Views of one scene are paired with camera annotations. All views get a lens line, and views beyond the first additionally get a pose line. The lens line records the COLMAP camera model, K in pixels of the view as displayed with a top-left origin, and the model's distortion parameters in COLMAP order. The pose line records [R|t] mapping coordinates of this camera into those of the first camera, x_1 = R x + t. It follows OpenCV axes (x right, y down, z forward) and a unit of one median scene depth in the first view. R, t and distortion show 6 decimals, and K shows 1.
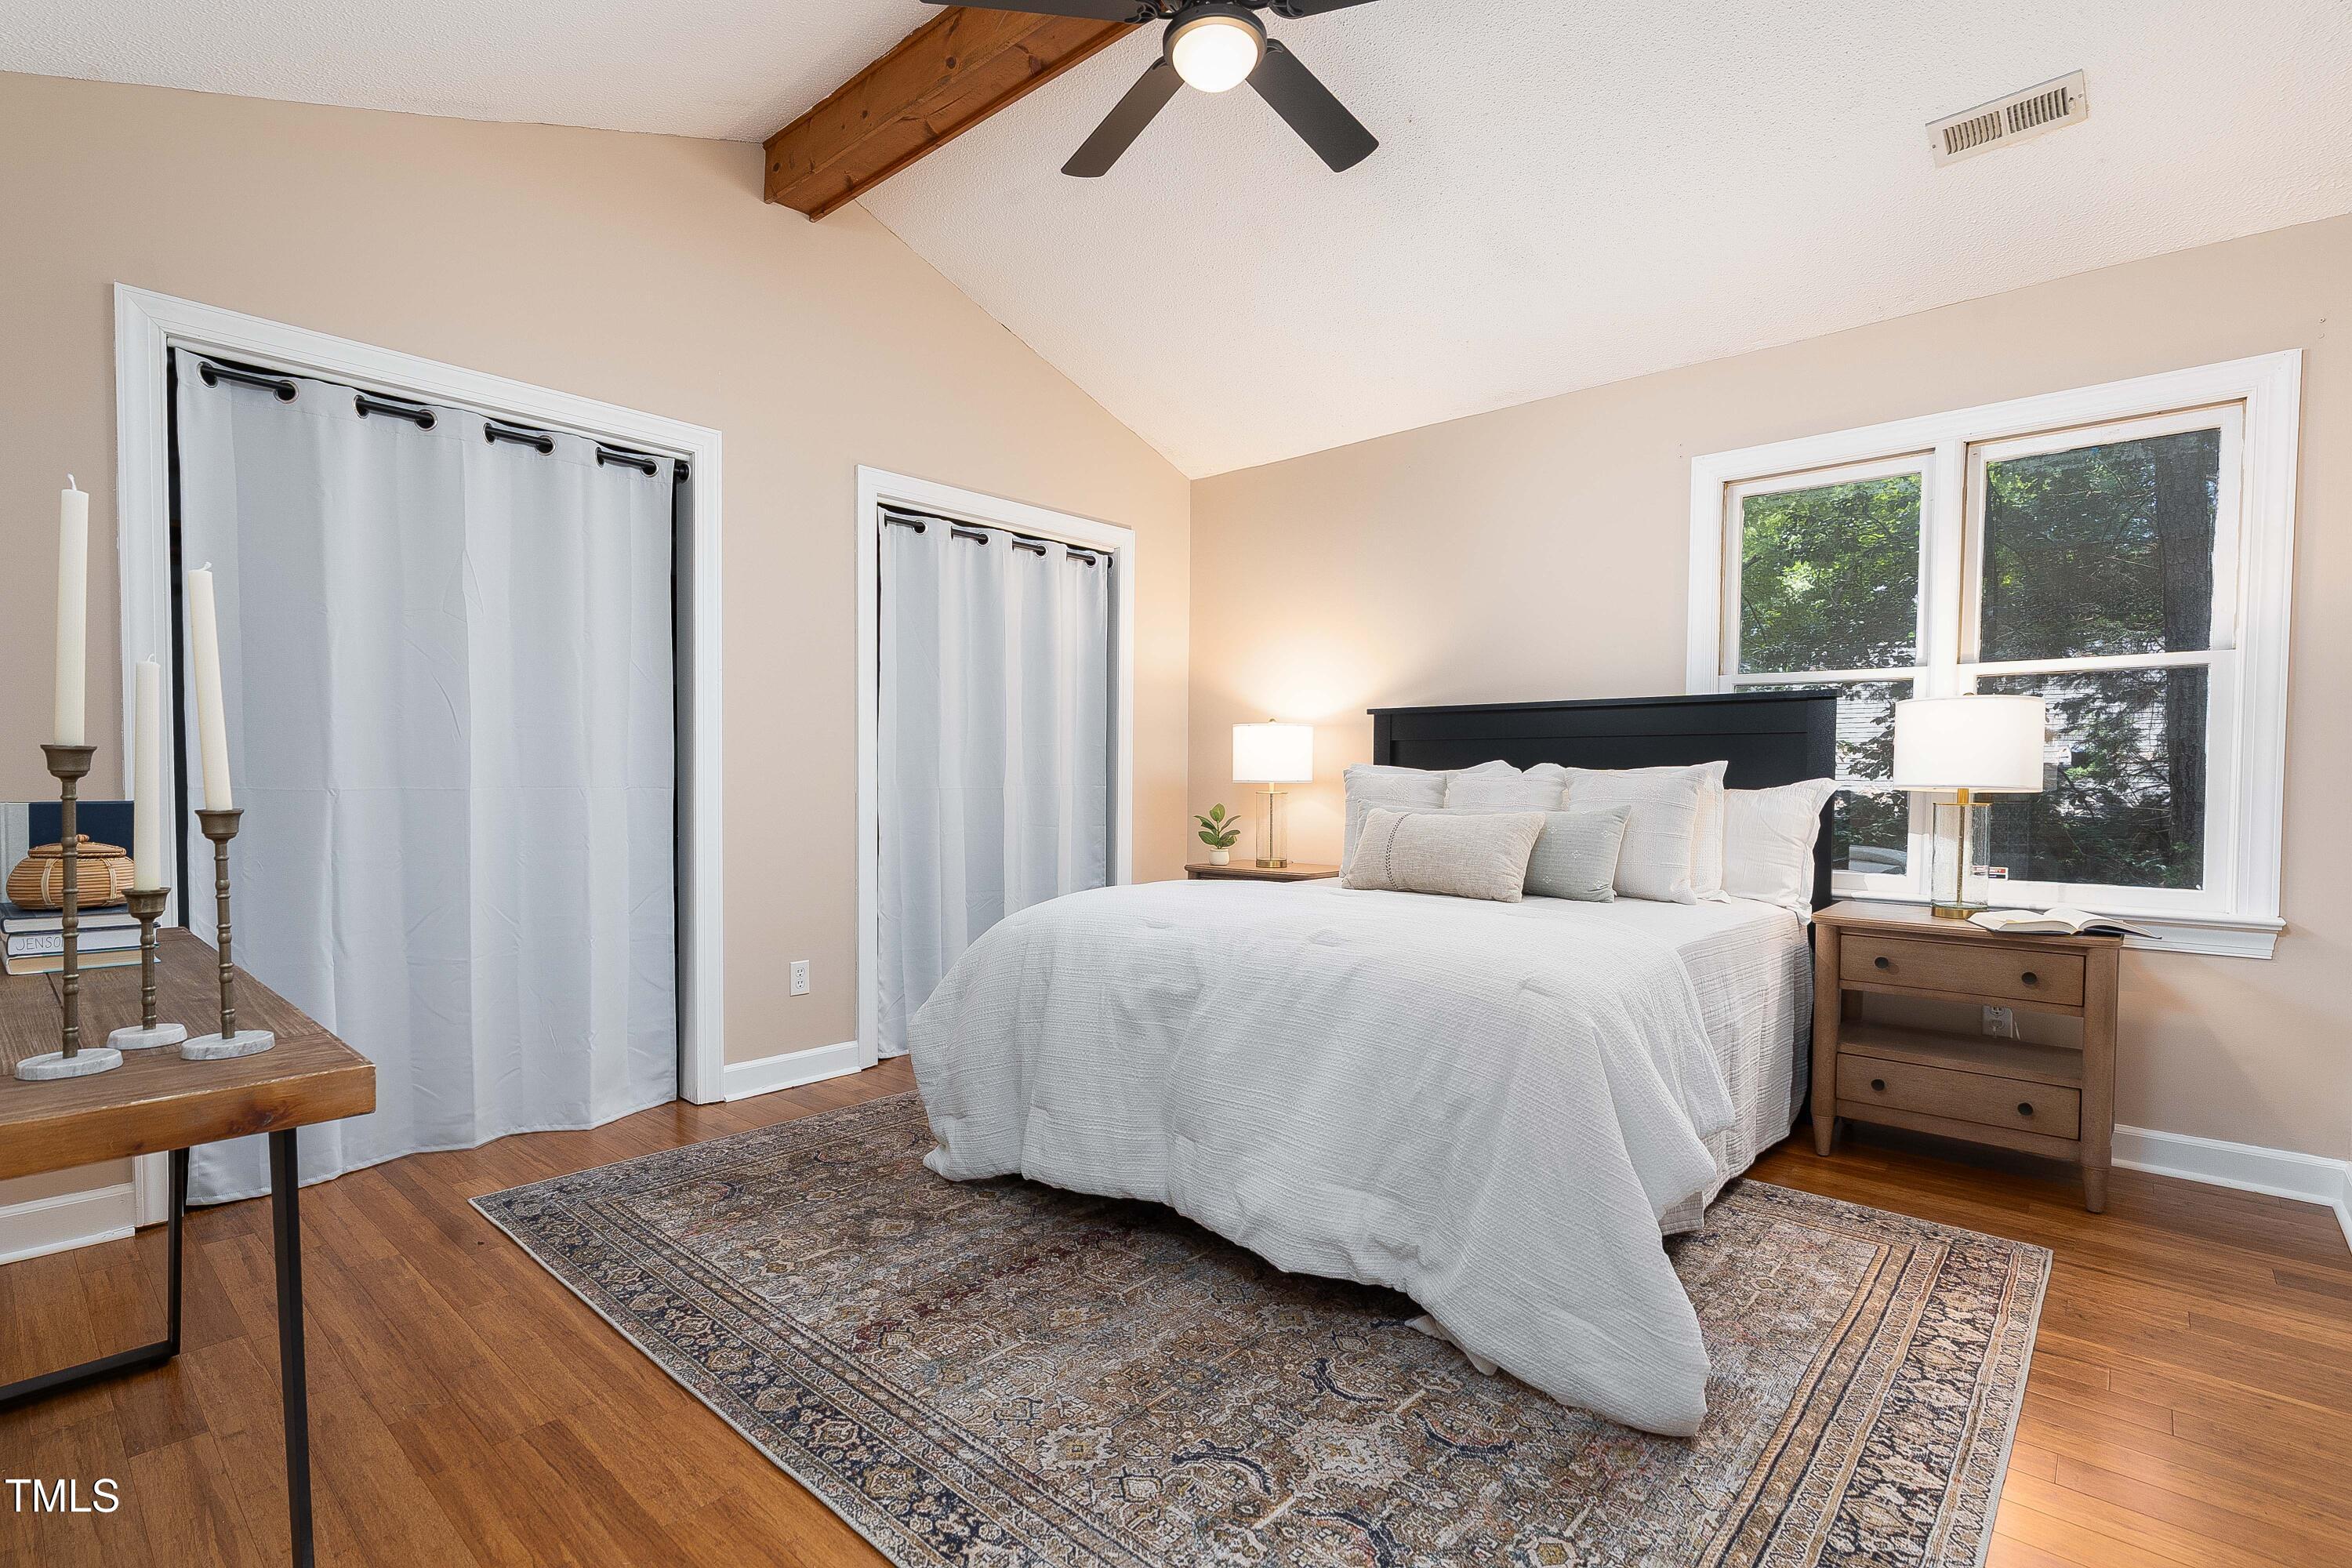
lens RADIAL K [[1072.2, 0, 1176.0], [0, 1072.2, 784.0], [0, 0, 1]] dist [-0.002595, 0.000753]
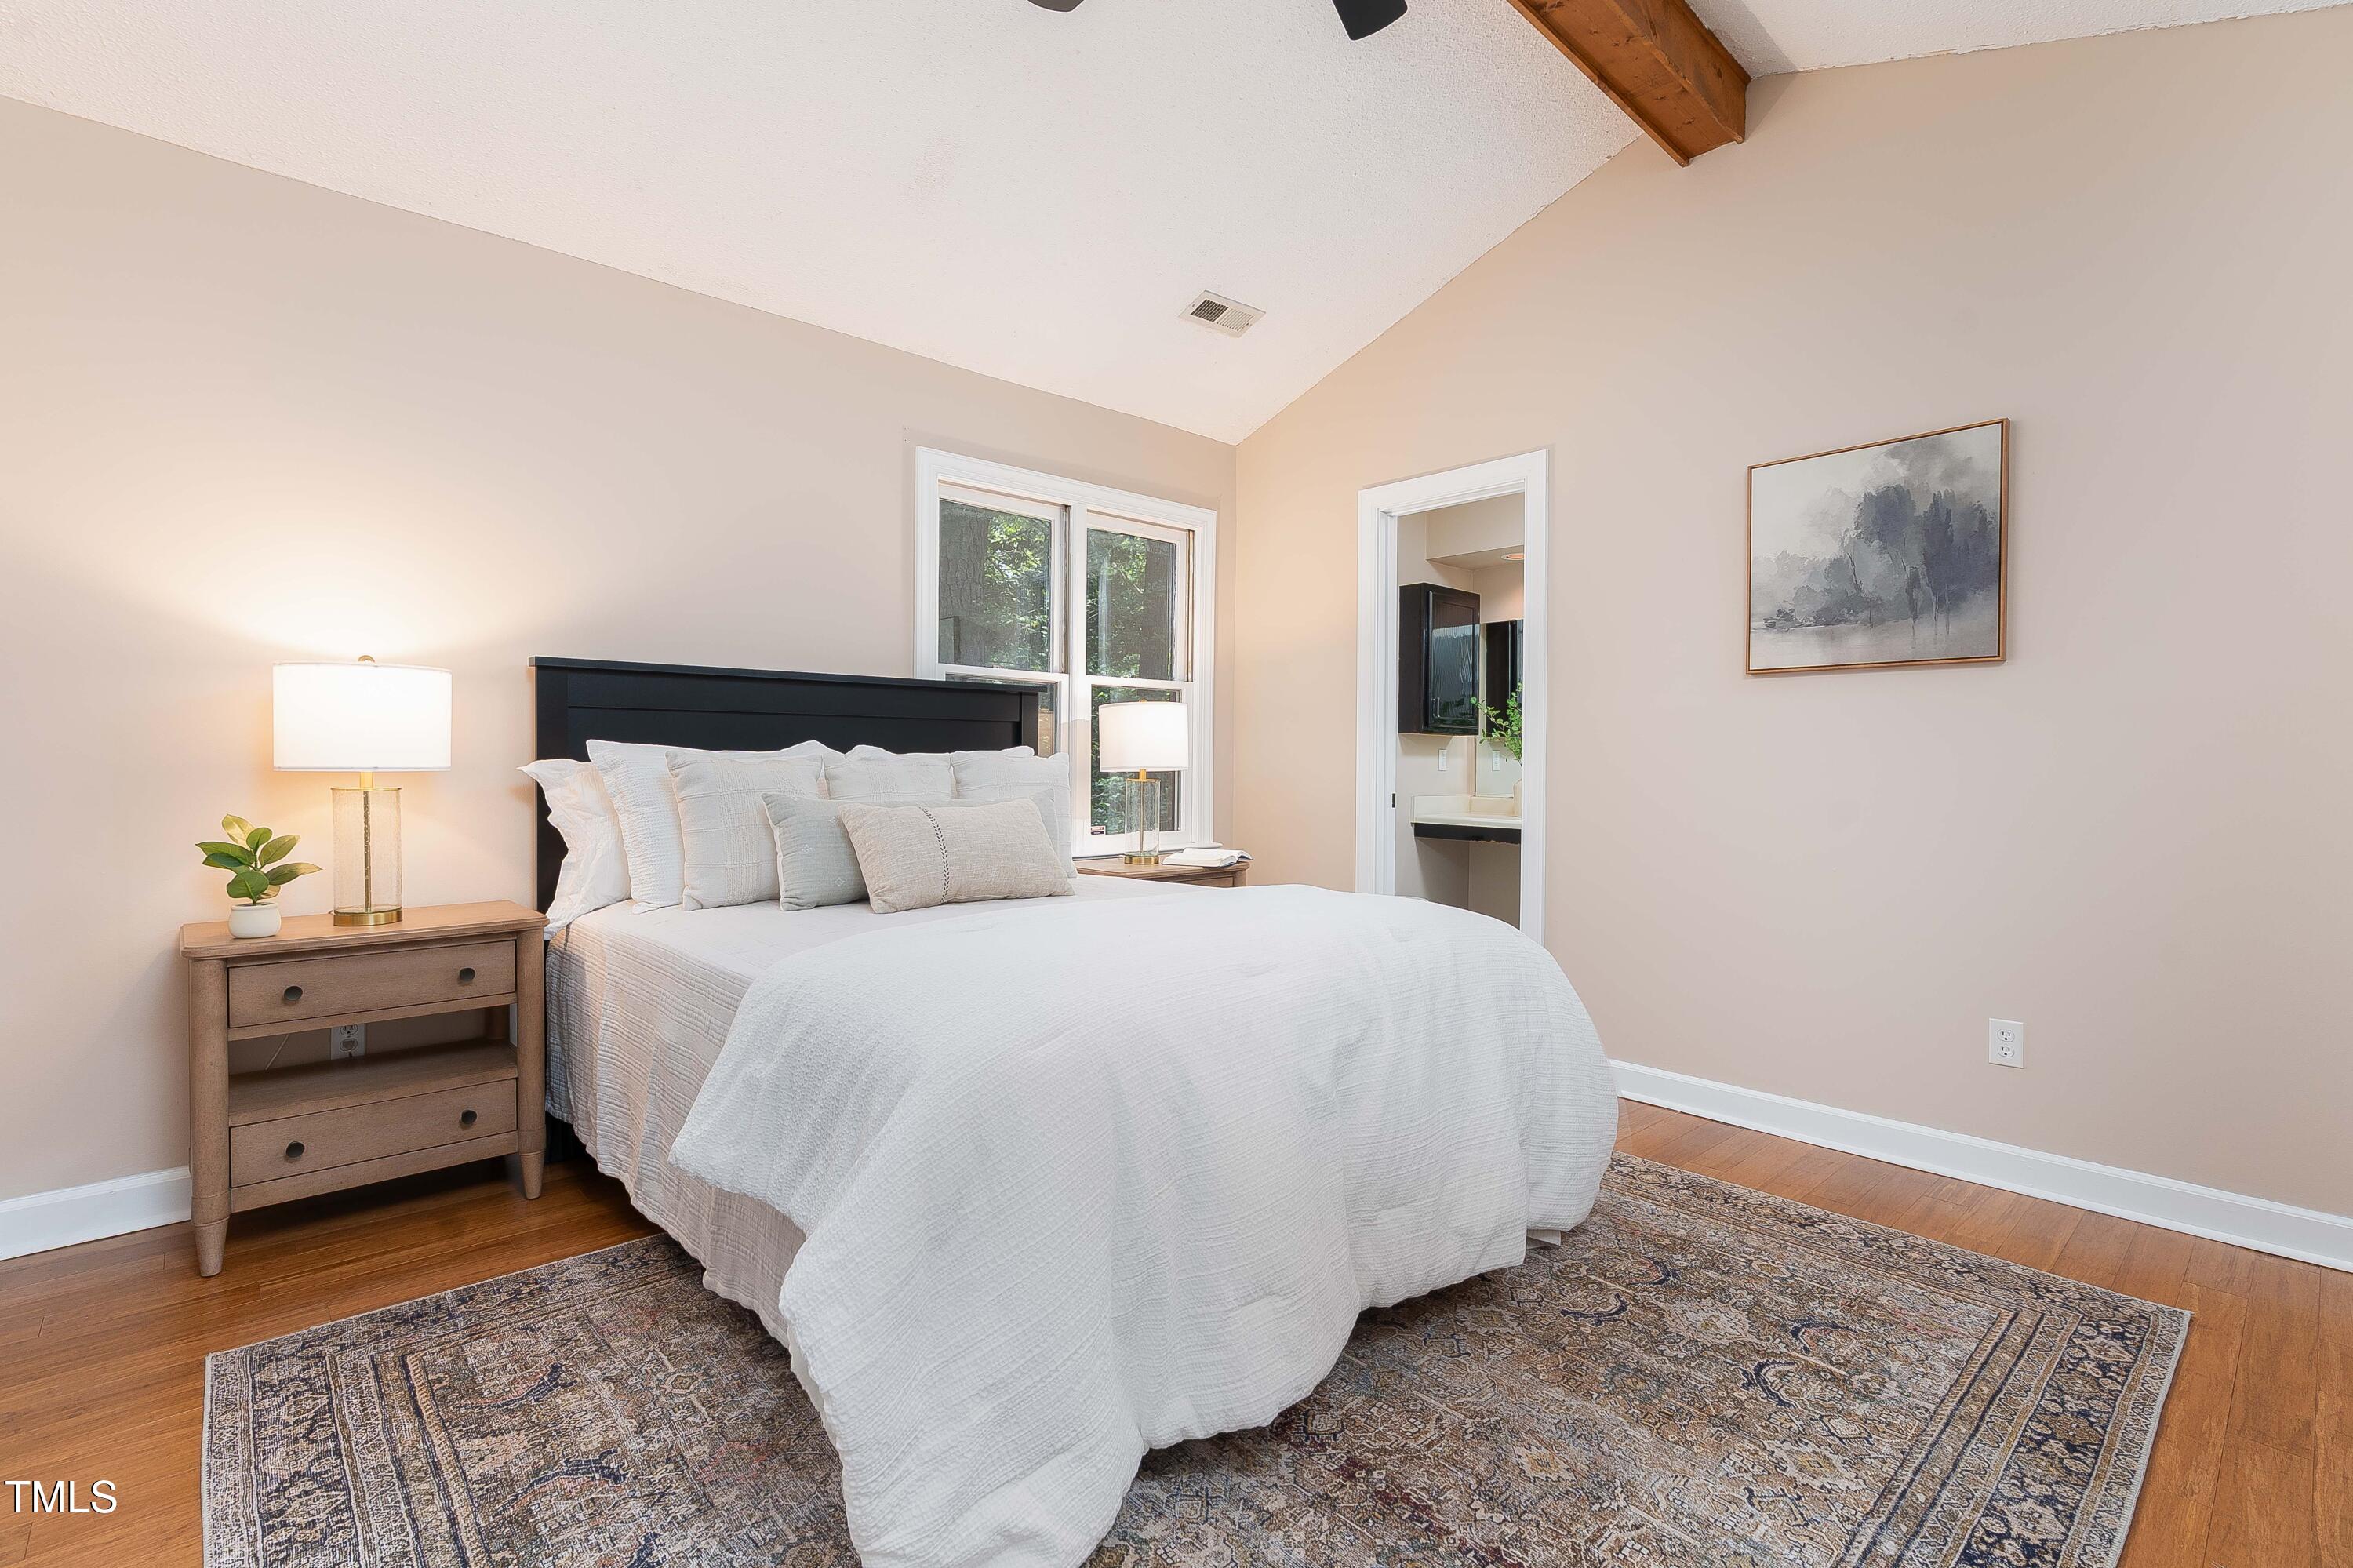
lens RADIAL K [[1071.9, 0, 1166.4], [0, 1071.9, 738.7], [0, 0, 1]] dist [-0.008304, 0.000752]
pose [[0.125076, 0.021779, 0.991908, -0.725832], [0.009107, 0.999692, -0.023099, -0.002217], [-0.992105, 0.011923, 0.124839, 0.943190]]
